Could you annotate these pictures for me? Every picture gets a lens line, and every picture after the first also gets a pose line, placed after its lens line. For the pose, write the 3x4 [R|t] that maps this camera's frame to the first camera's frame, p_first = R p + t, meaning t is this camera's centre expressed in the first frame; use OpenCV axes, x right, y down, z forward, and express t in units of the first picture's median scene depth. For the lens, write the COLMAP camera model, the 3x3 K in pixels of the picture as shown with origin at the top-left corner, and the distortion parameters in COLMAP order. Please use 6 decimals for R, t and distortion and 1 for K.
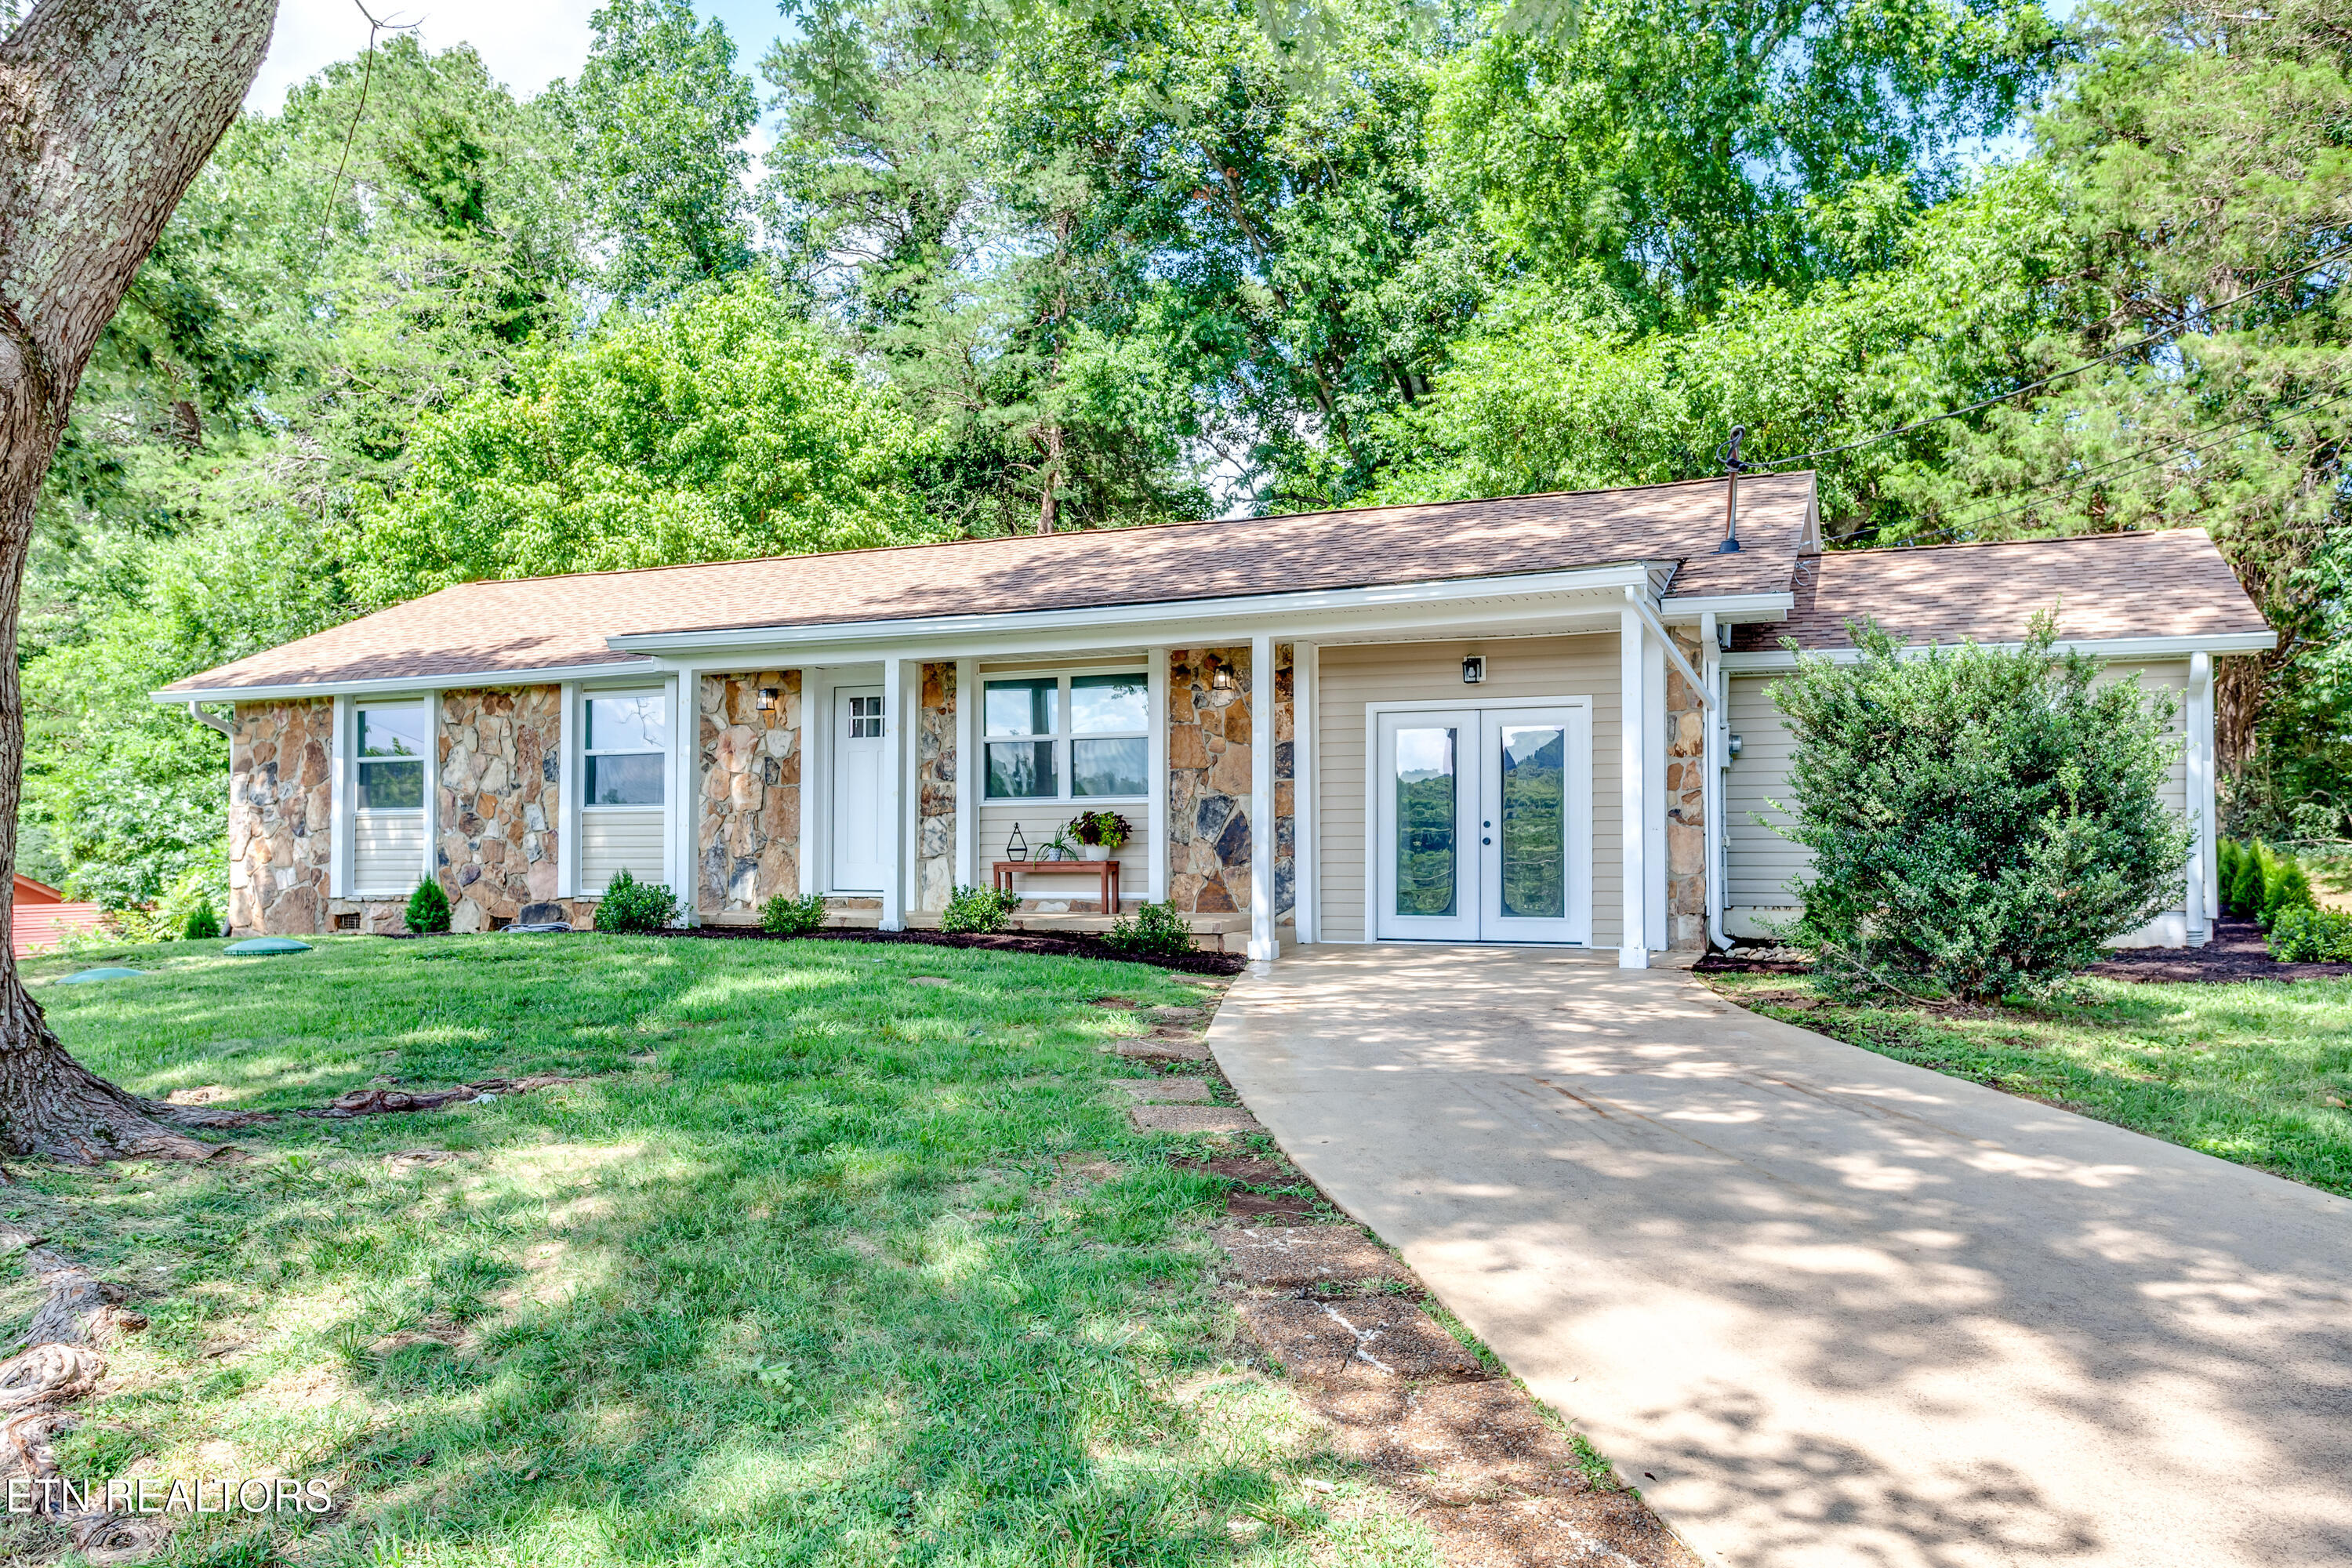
lens RADIAL K [[1721.4, 0, 1168.5], [0, 1721.4, 834.3], [0, 0, 1]] dist [-0.005651, -0.000971]
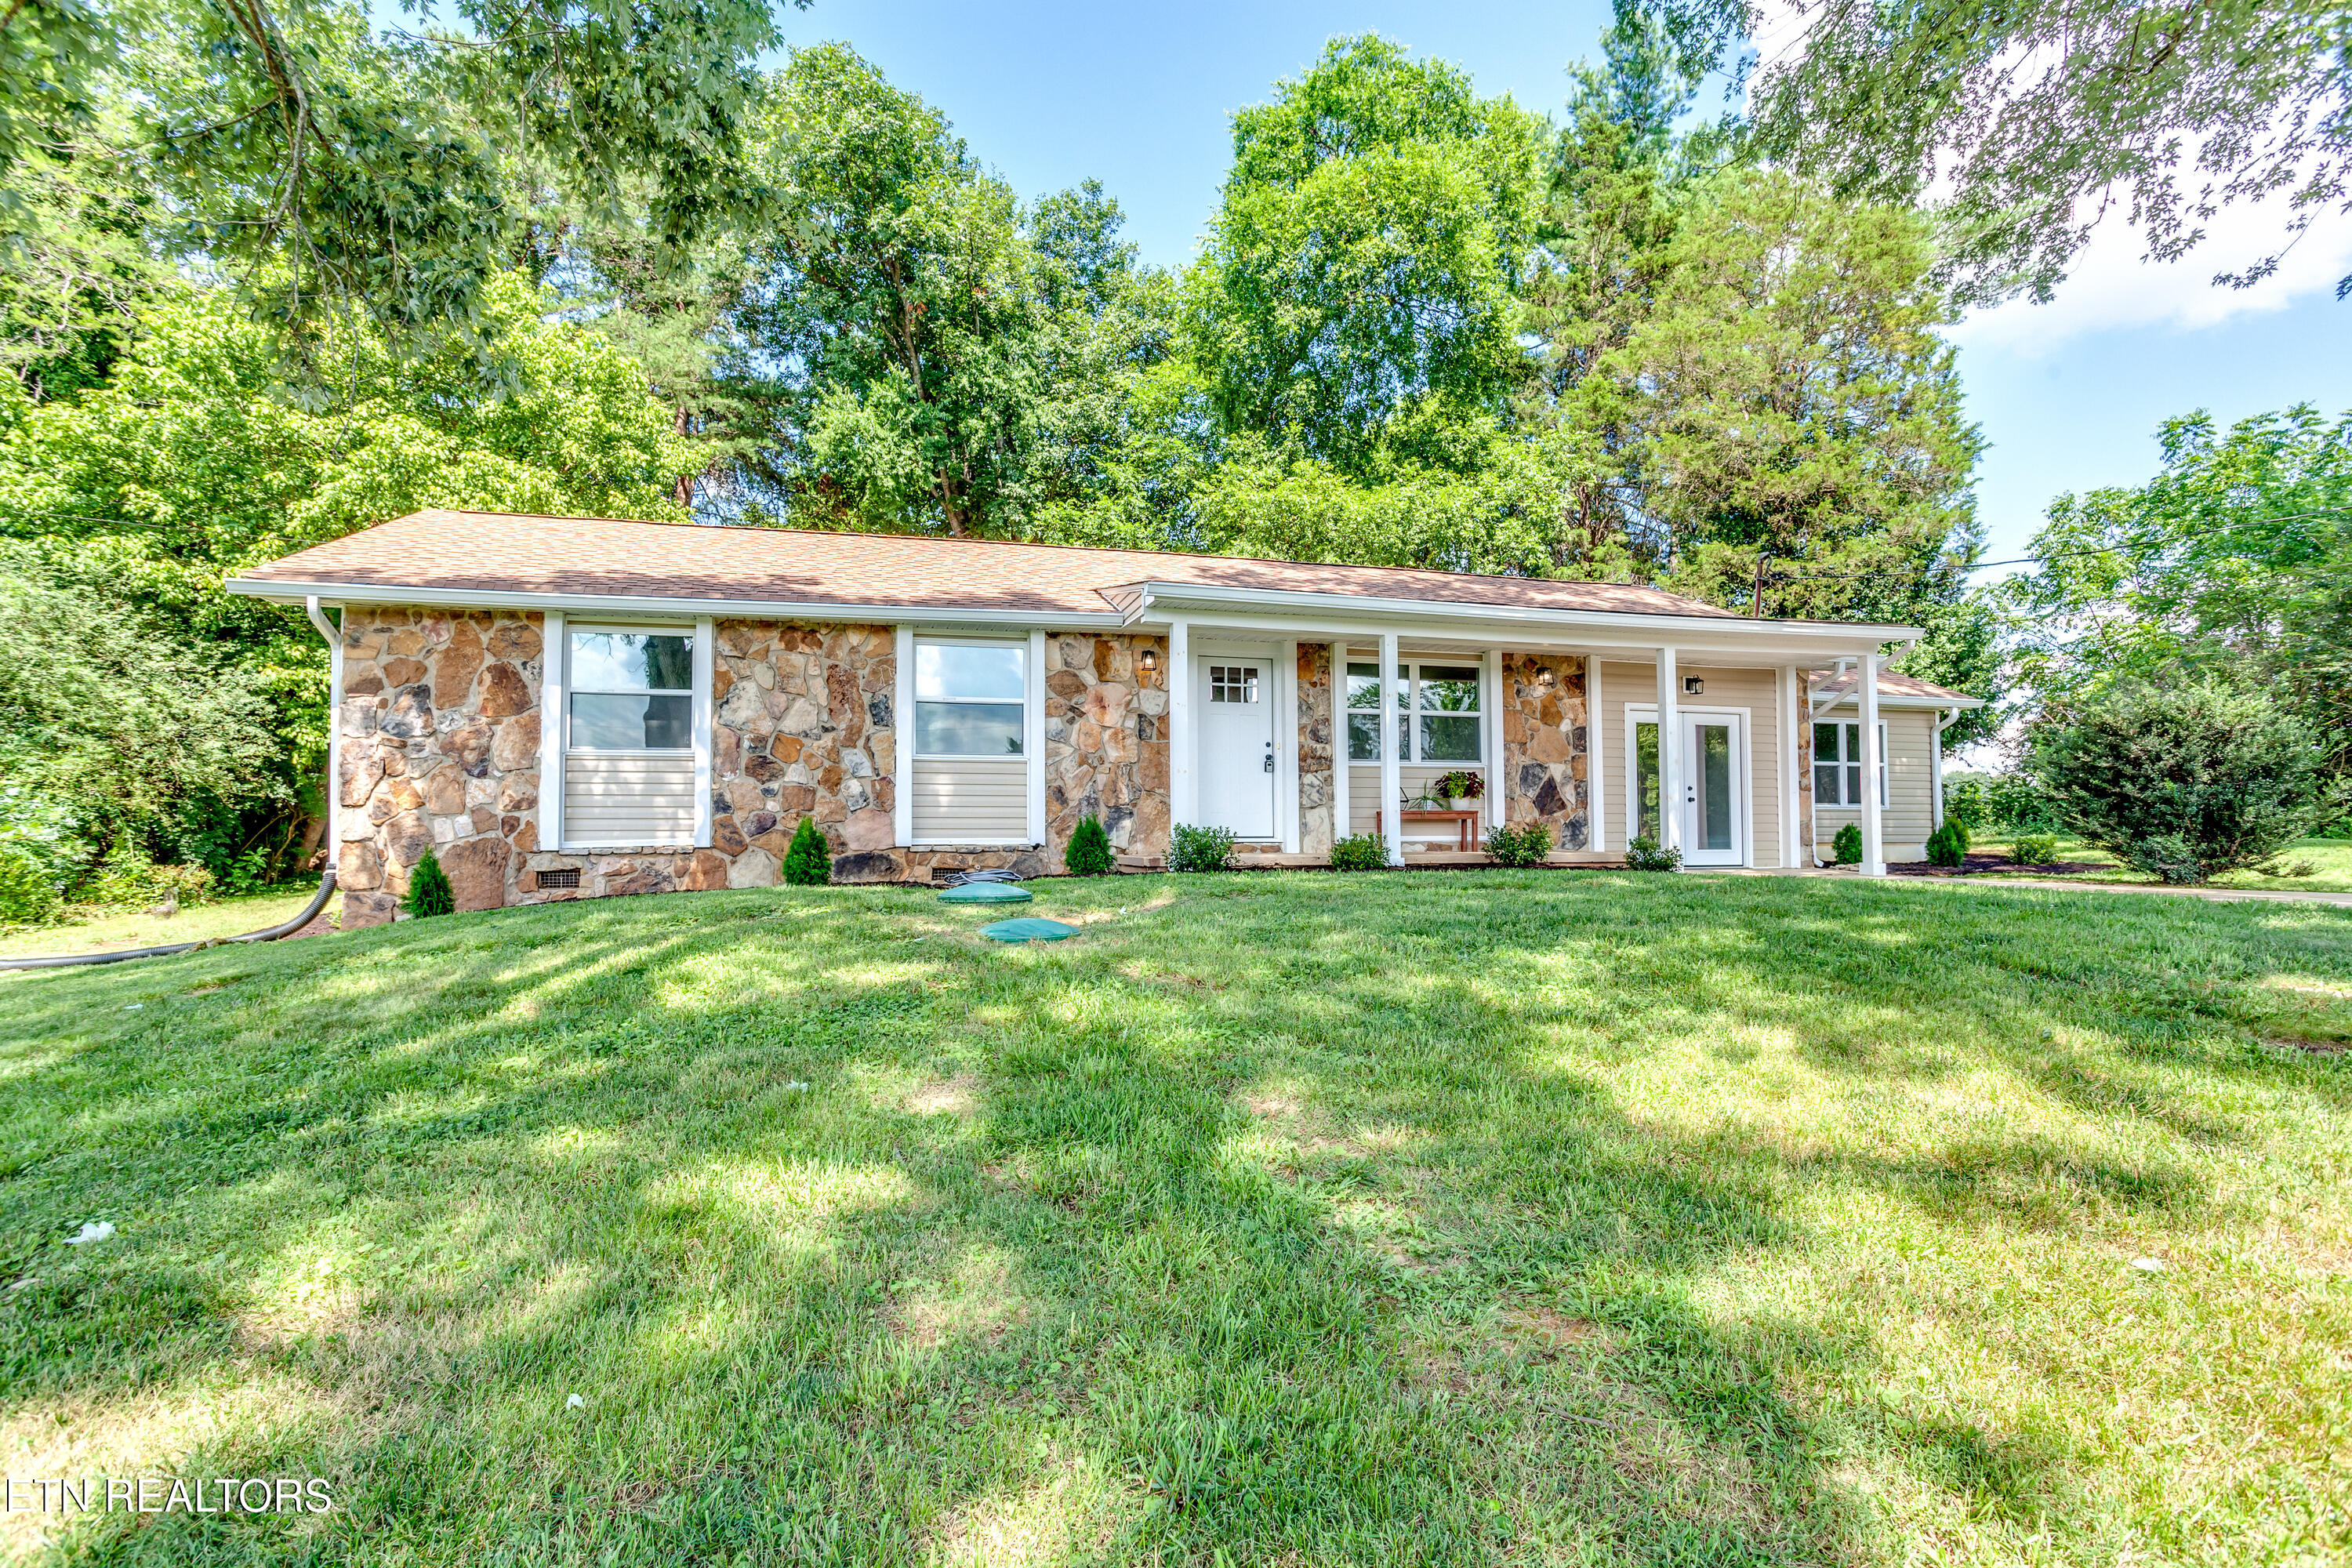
lens RADIAL K [[1144.9, 0, 1166.8], [0, 1144.9, 816.3], [0, 0, 1]] dist [-0.053804, 0.033604]
pose [[0.782925, 0.013021, 0.621980, -0.616455], [-0.005685, 0.999889, -0.013776, 0.027120], [-0.622091, 0.007250, 0.782912, 0.395034]]
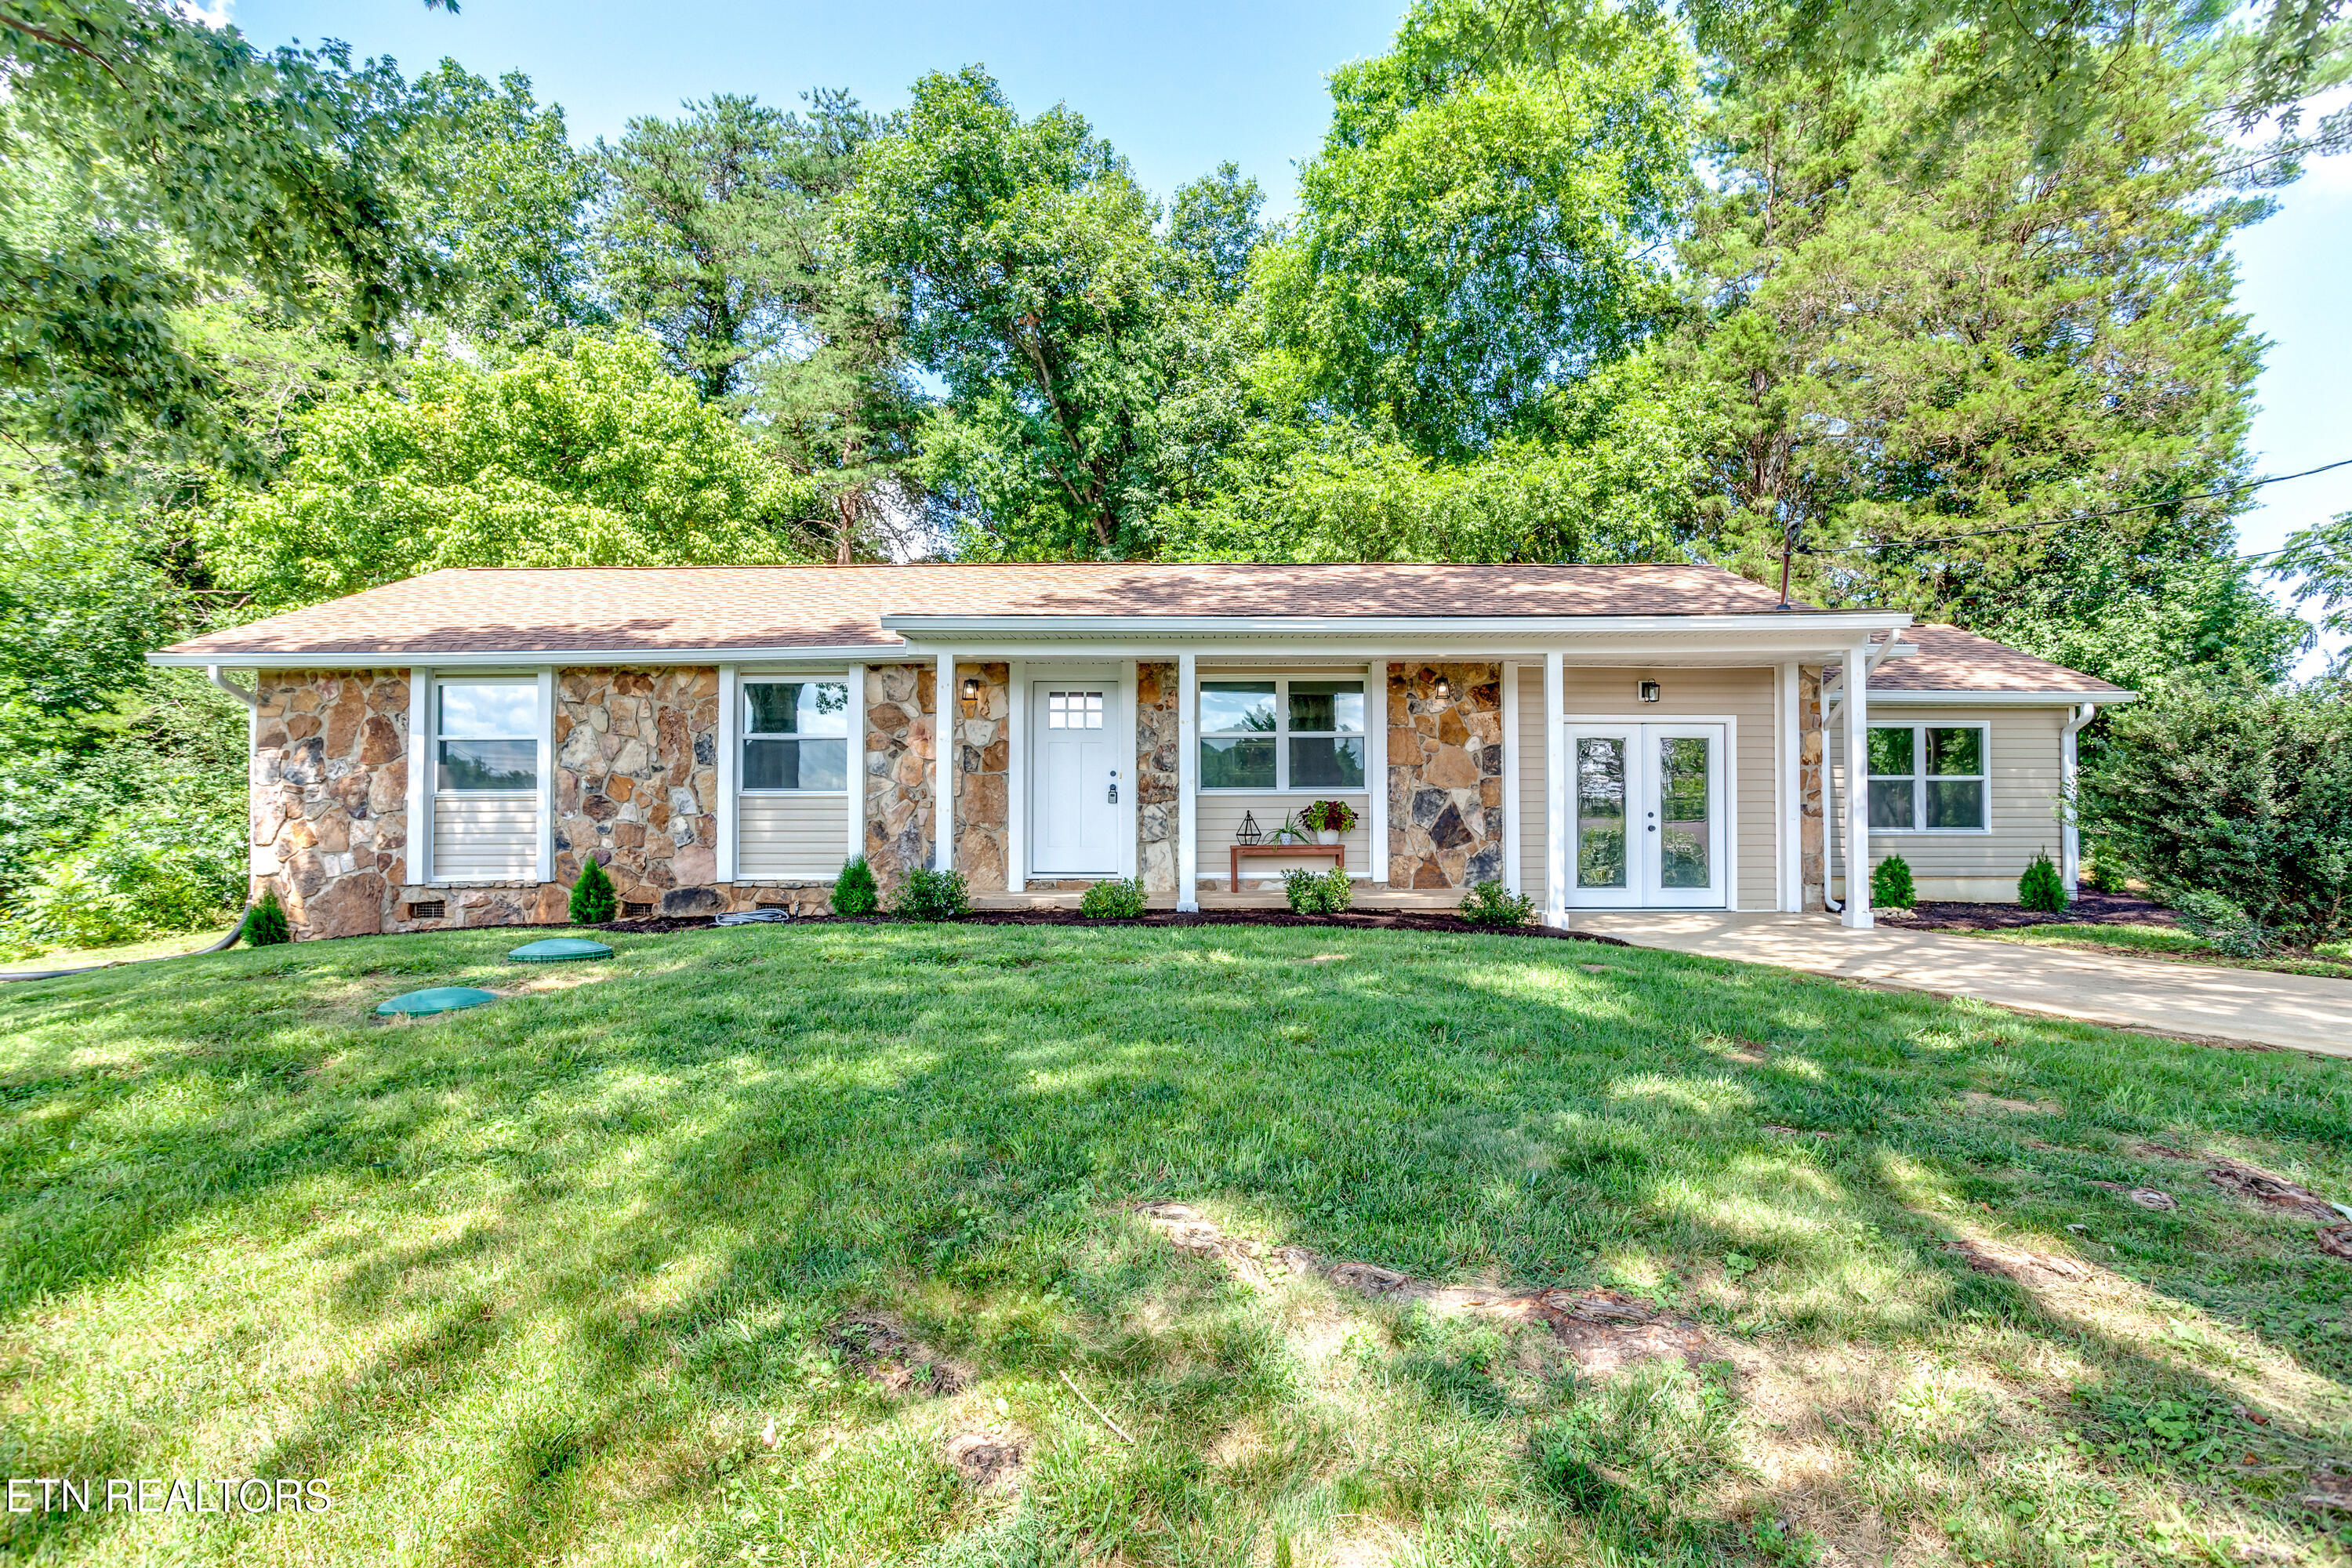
lens RADIAL K [[1160.6, 0, 1180.2], [0, 1160.6, 826.0], [0, 0, 1]] dist [-0.052549, 0.032579]
pose [[0.919927, 0.003355, 0.392075, -0.359627], [-0.005089, 0.999981, 0.003383, 0.000922], [-0.392056, -0.005107, 0.919927, 0.280446]]
